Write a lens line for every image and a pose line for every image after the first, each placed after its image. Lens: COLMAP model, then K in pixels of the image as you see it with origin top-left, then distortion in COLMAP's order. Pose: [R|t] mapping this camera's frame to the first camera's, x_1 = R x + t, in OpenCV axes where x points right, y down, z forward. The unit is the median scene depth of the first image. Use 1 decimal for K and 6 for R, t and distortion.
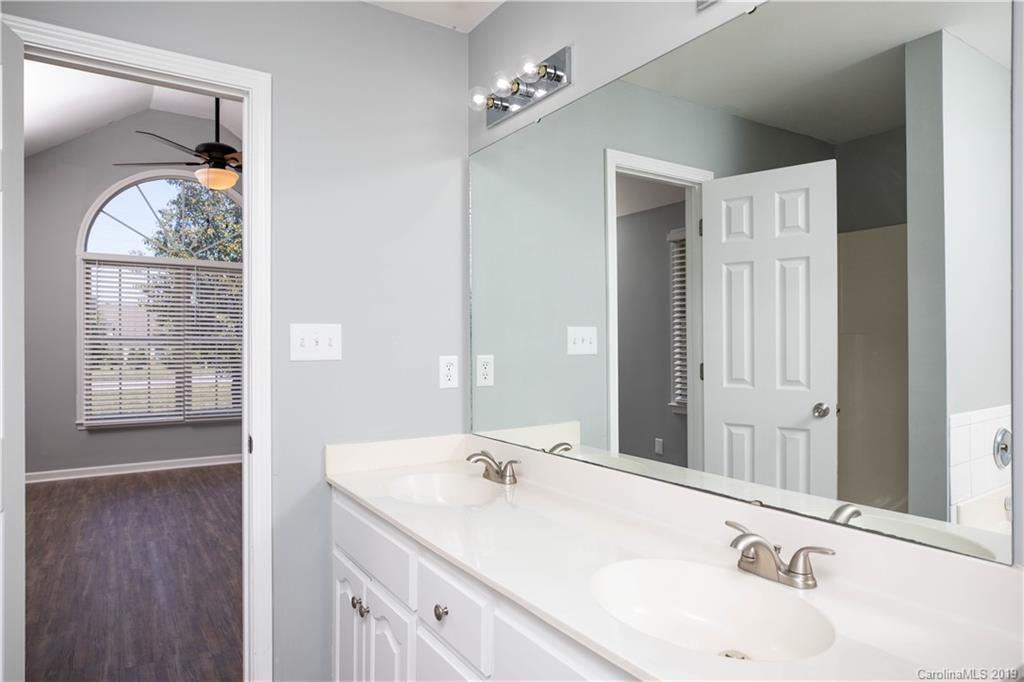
lens RADIAL K [[607.7, 0, 512.0], [0, 607.7, 341.0], [0, 0, 1]] dist [-0.006462, 0.000324]
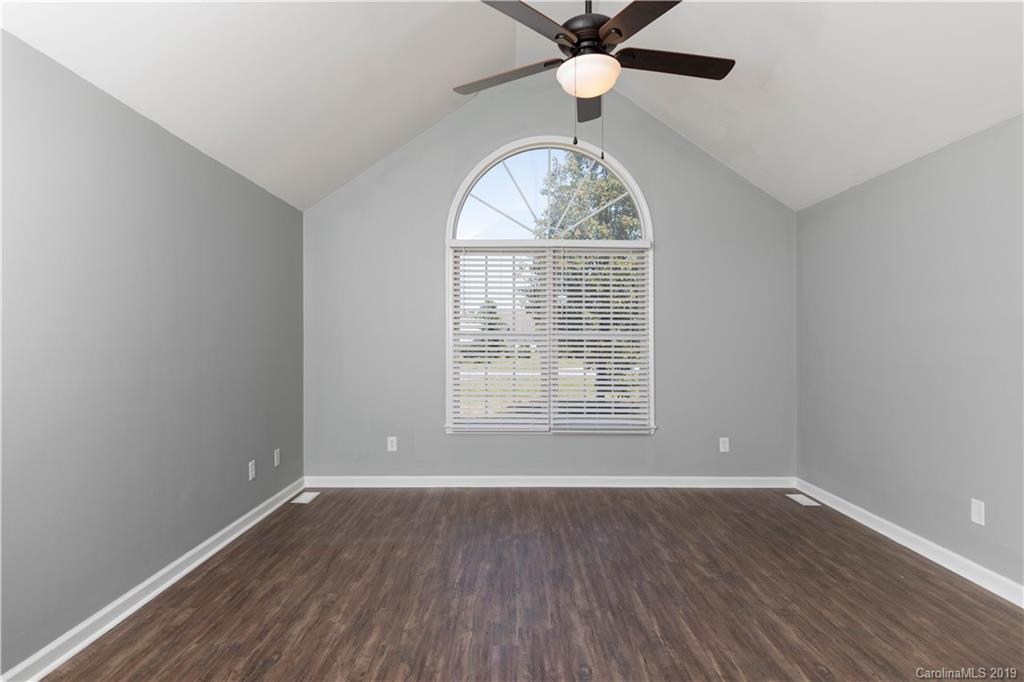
lens RADIAL K [[556.2, 0, 512.0], [0, 556.2, 341.0], [0, 0, 1]] dist [0.002943, 0.000358]
pose [[0.838003, 0.001993, -0.545663, -0.220653], [0.001535, 0.999981, 0.006010, 0.002626], [0.545664, -0.005874, 0.837983, 0.439673]]
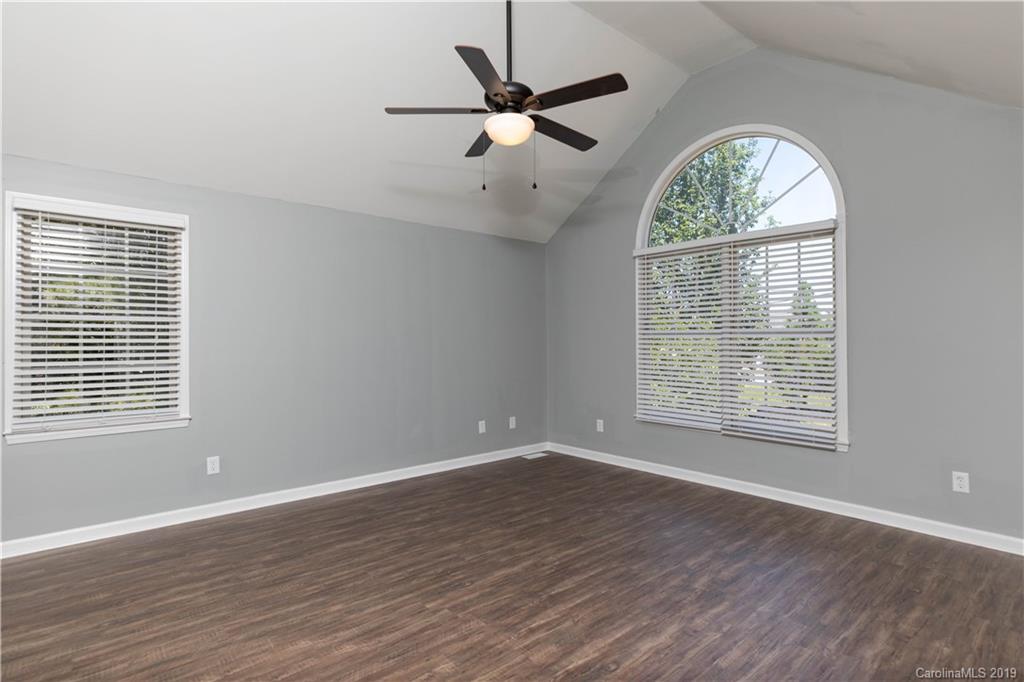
lens RADIAL K [[527.2, 0, 512.0], [0, 527.2, 341.0], [0, 0, 1]] dist [-0.002386, -0.000585]
pose [[0.134785, 0.002223, -0.990872, 0.172243], [0.007154, 0.999969, 0.003216, 0.005859], [0.990849, -0.007522, 0.134765, 0.835259]]
